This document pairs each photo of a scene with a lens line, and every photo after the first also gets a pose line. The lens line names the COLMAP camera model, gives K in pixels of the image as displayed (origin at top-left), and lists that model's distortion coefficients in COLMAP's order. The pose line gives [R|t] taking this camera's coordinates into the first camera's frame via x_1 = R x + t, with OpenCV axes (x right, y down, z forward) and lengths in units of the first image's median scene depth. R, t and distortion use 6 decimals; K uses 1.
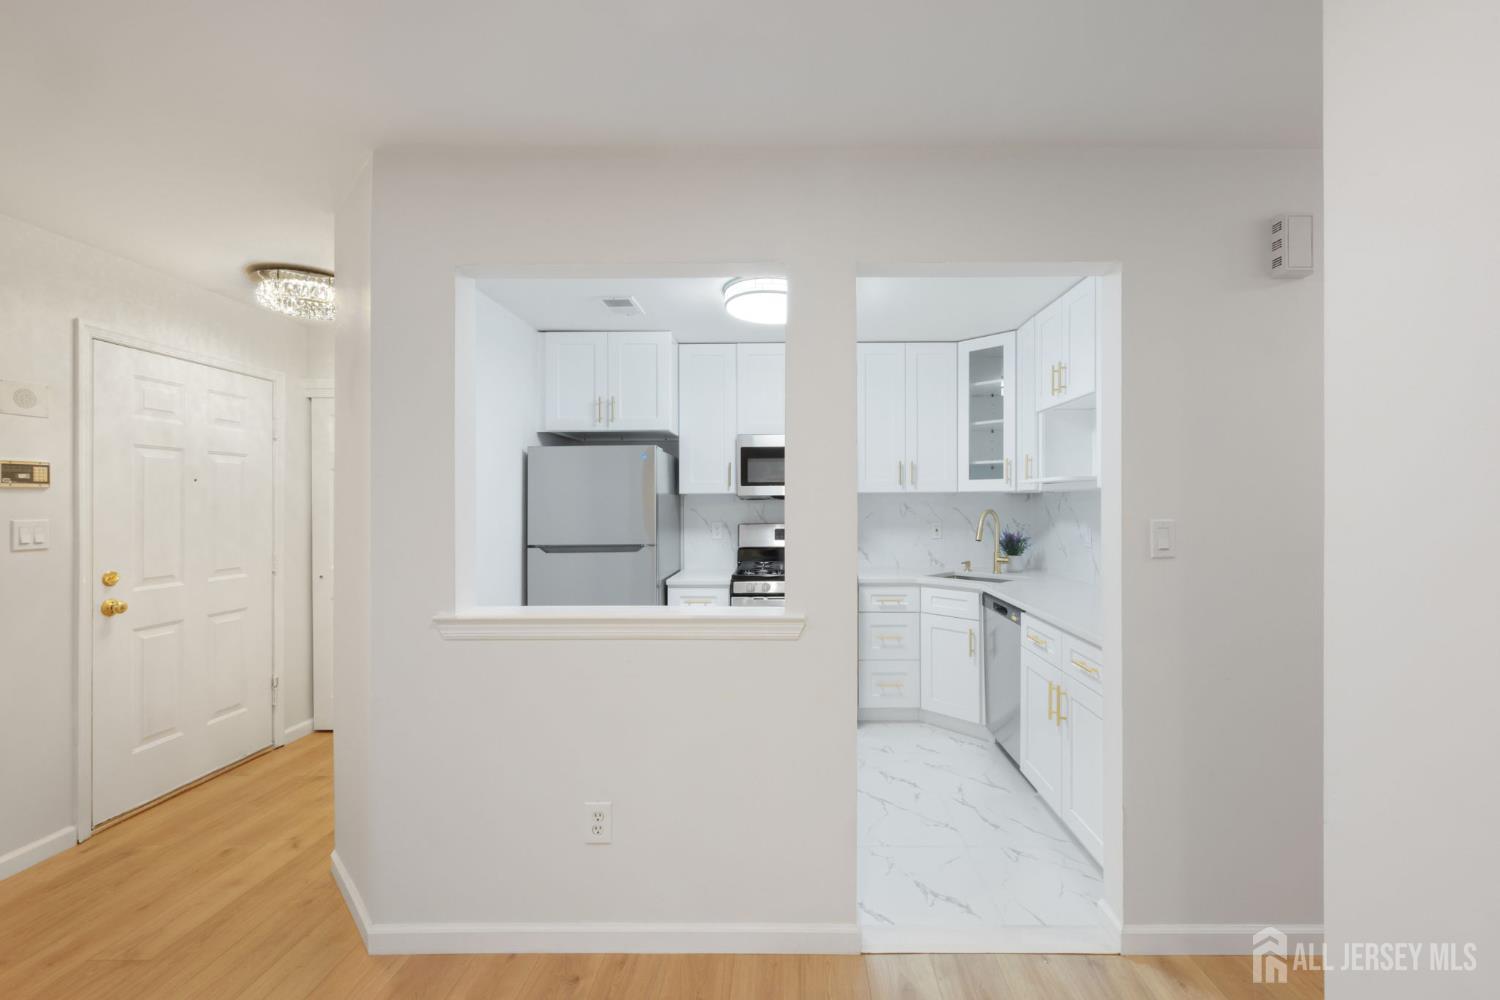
lens RADIAL K [[616.6, 0, 755.8], [0, 616.6, 504.3], [0, 0, 1]] dist [-0.002624, -0.000139]
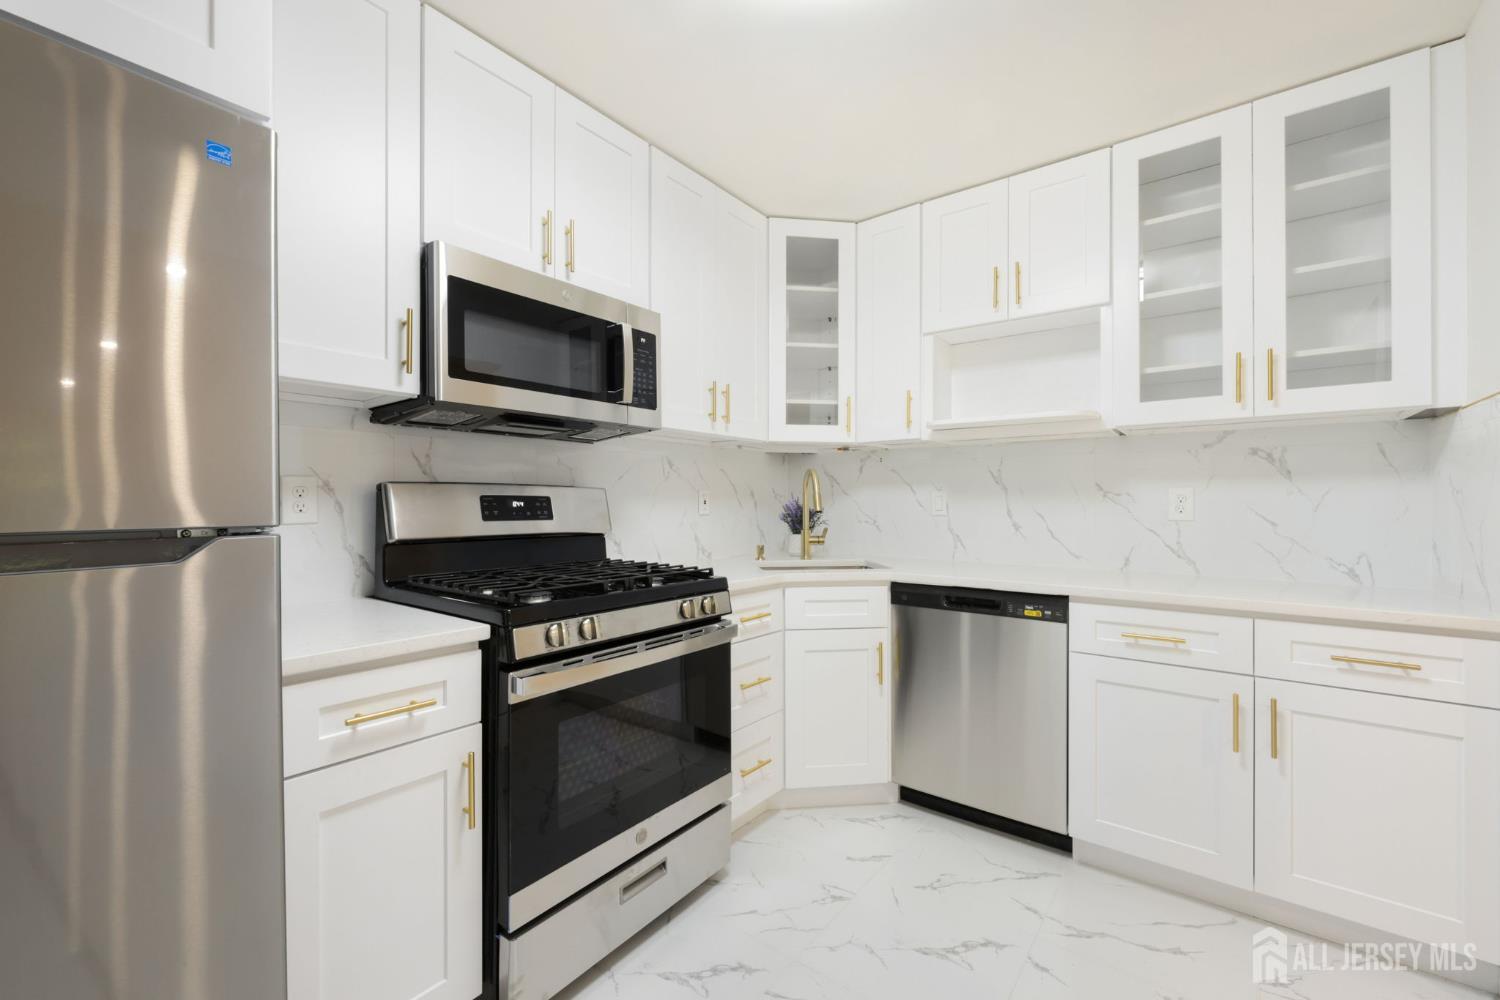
lens RADIAL K [[616.6, 0, 755.8], [0, 616.6, 504.3], [0, 0, 1]] dist [-0.002624, -0.000139]
pose [[0.576825, 0.005427, 0.816850, -0.230612], [-0.002201, 0.999985, -0.005089, 0.052435], [-0.816865, 0.001138, 0.576828, 0.642496]]
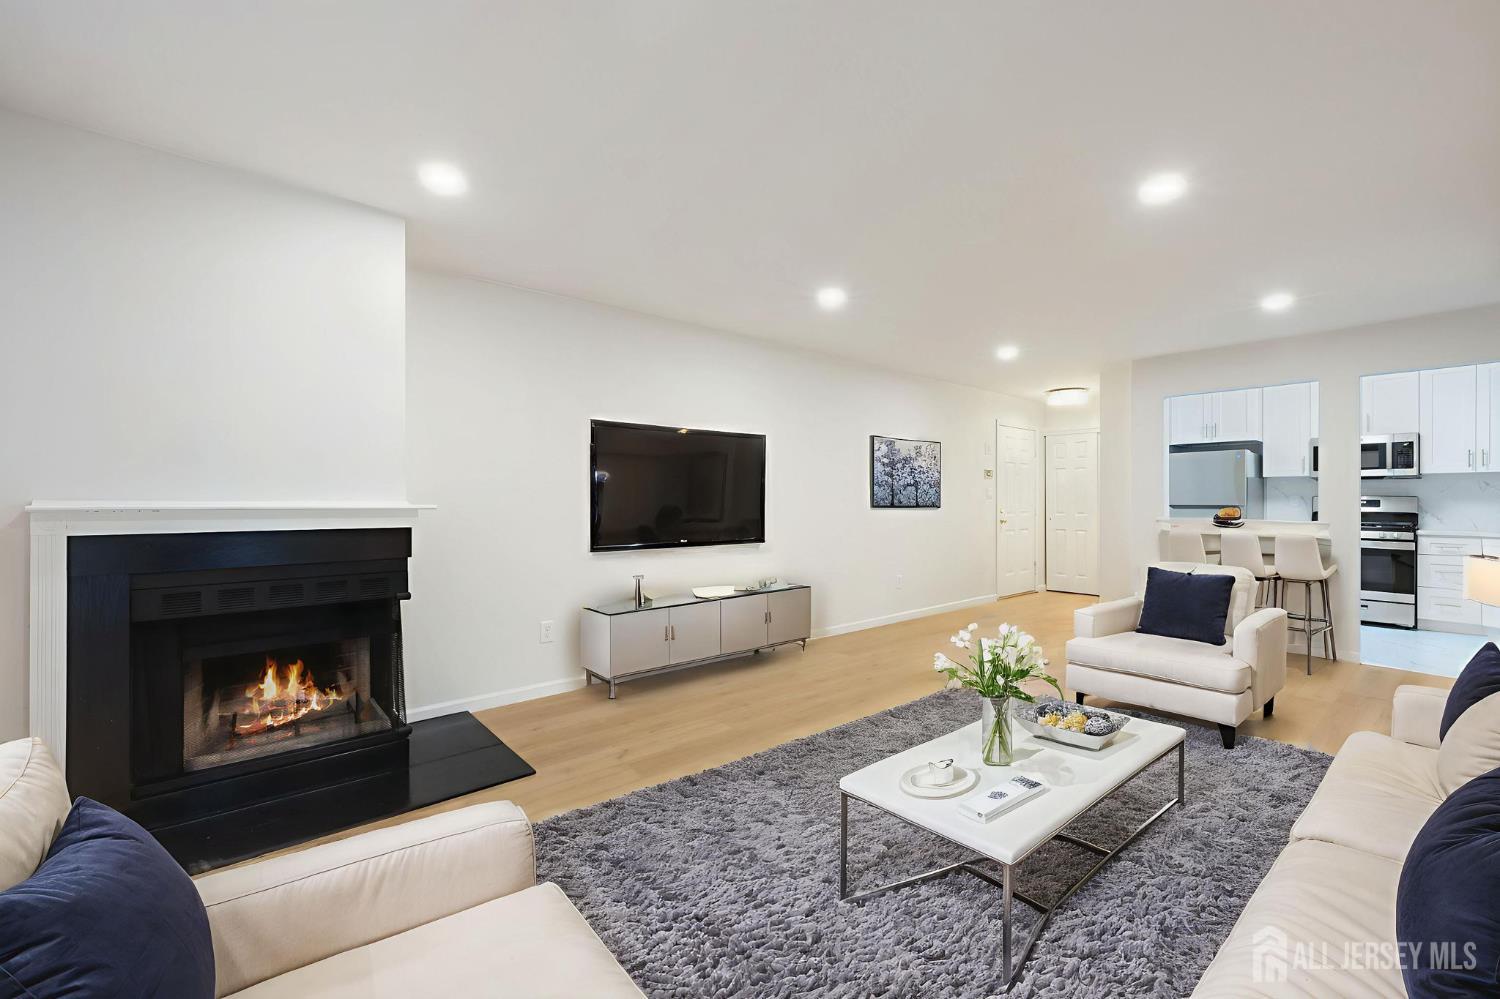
lens RADIAL K [[616.6, 0, 755.8], [0, 616.6, 503.8], [0, 0, 1]] dist [-0.002624, -0.000139]
pose [[0.684528, 0.007155, -0.728951, 0.154731], [-0.000899, 0.999959, 0.008972, 0.042716], [0.728986, -0.005486, 0.684507, -1.172266]]
